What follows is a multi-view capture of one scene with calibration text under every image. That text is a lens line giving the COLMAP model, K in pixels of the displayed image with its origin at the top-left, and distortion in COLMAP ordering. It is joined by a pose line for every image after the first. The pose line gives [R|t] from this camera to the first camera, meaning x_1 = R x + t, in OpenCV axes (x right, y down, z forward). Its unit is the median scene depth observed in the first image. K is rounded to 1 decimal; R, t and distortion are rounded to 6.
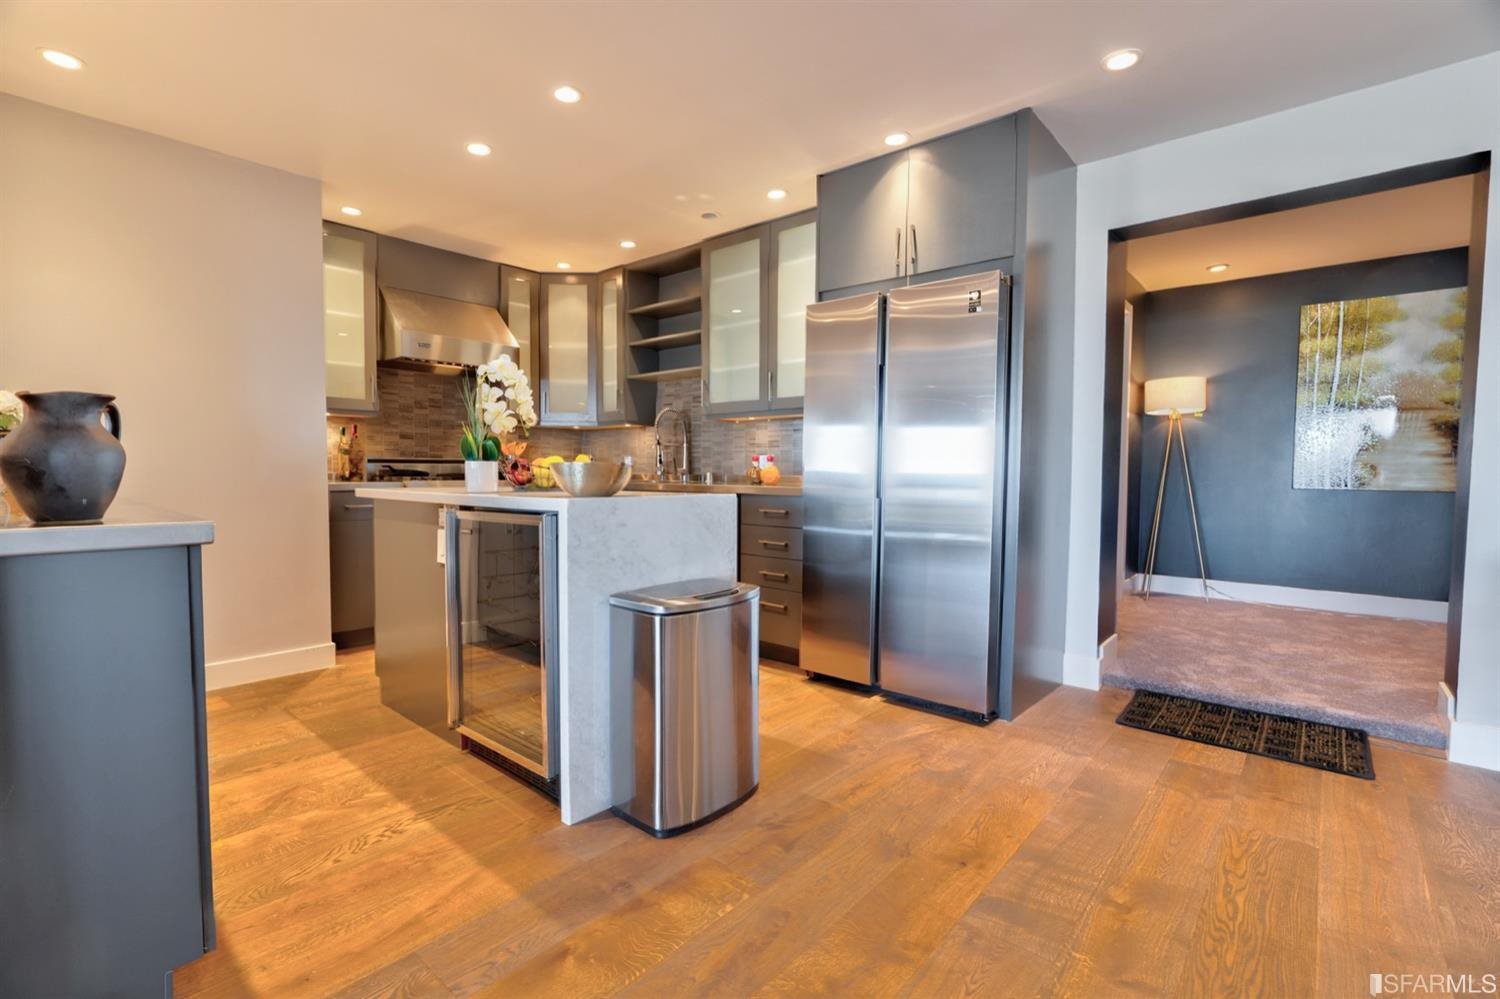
lens RADIAL K [[680.8, 0, 747.2], [0, 680.8, 498.2], [0, 0, 1]] dist [-0.007156, 0.001039]
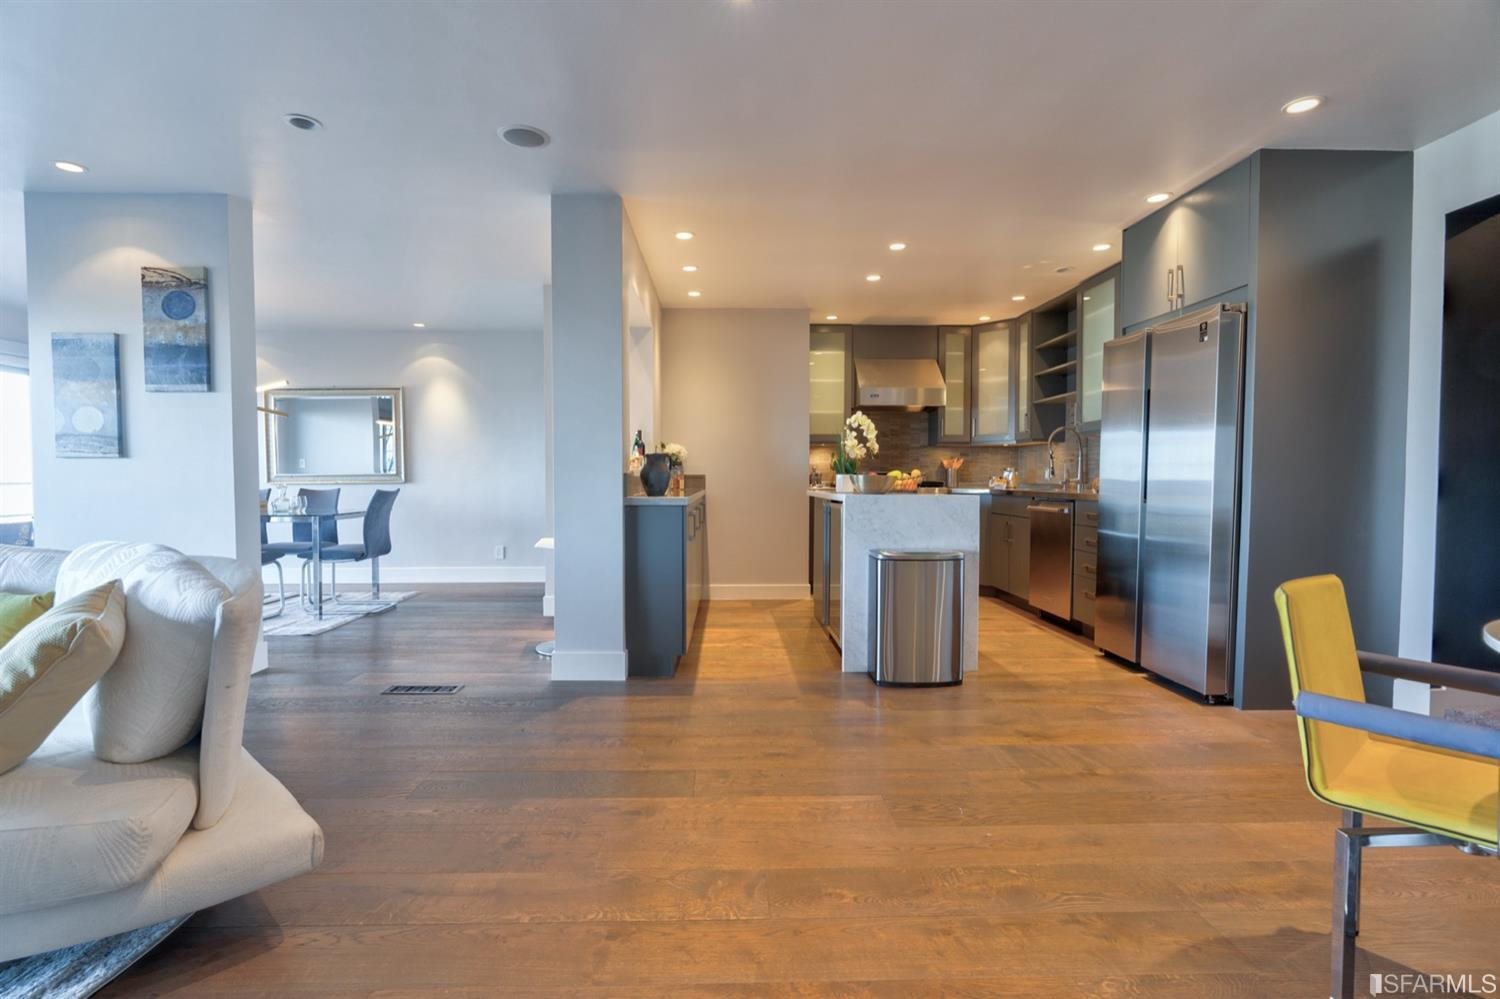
lens RADIAL K [[692.0, 0, 739.9], [0, 692.0, 495.4], [0, 0, 1]] dist [-0.002941, 0.000132]
pose [[0.678926, 0.016243, -0.734027, 0.467408], [-0.031390, 0.999483, -0.006917, 0.012973], [0.733535, 0.027737, 0.679085, -0.251549]]
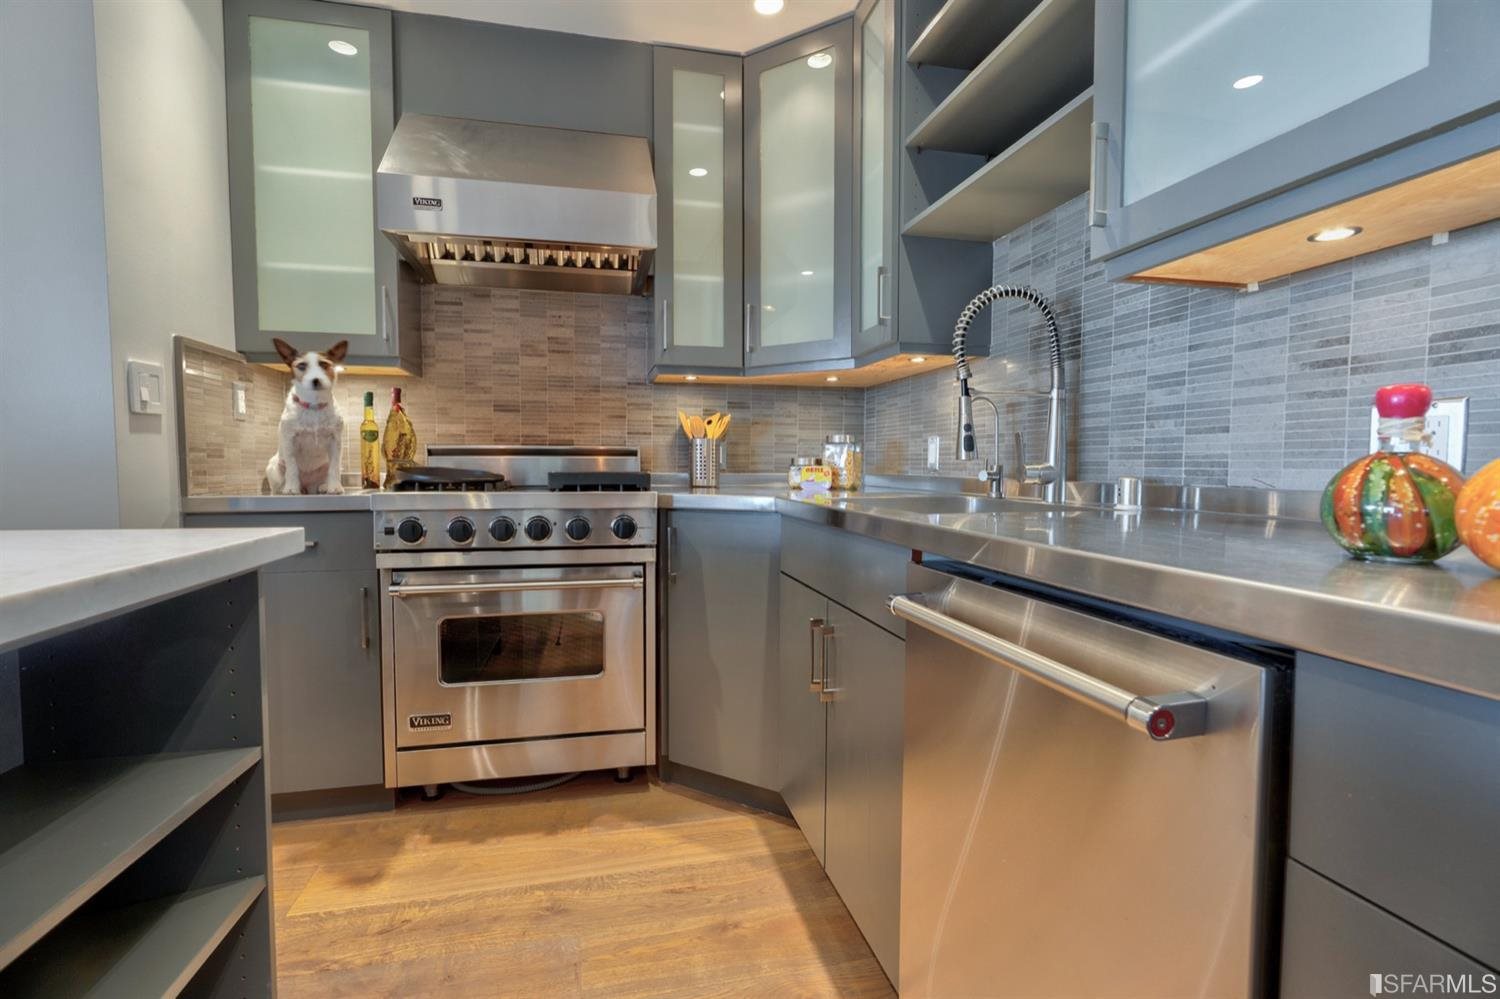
lens RADIAL K [[692.0, 0, 739.9], [0, 692.0, 495.4], [0, 0, 1]] dist [-0.002941, 0.000132]
pose [[0.807762, 0.022573, -0.589077, -0.018093], [-0.021121, 0.999733, 0.009347, -0.034843], [0.589131, 0.004891, 0.808023, 0.795286]]
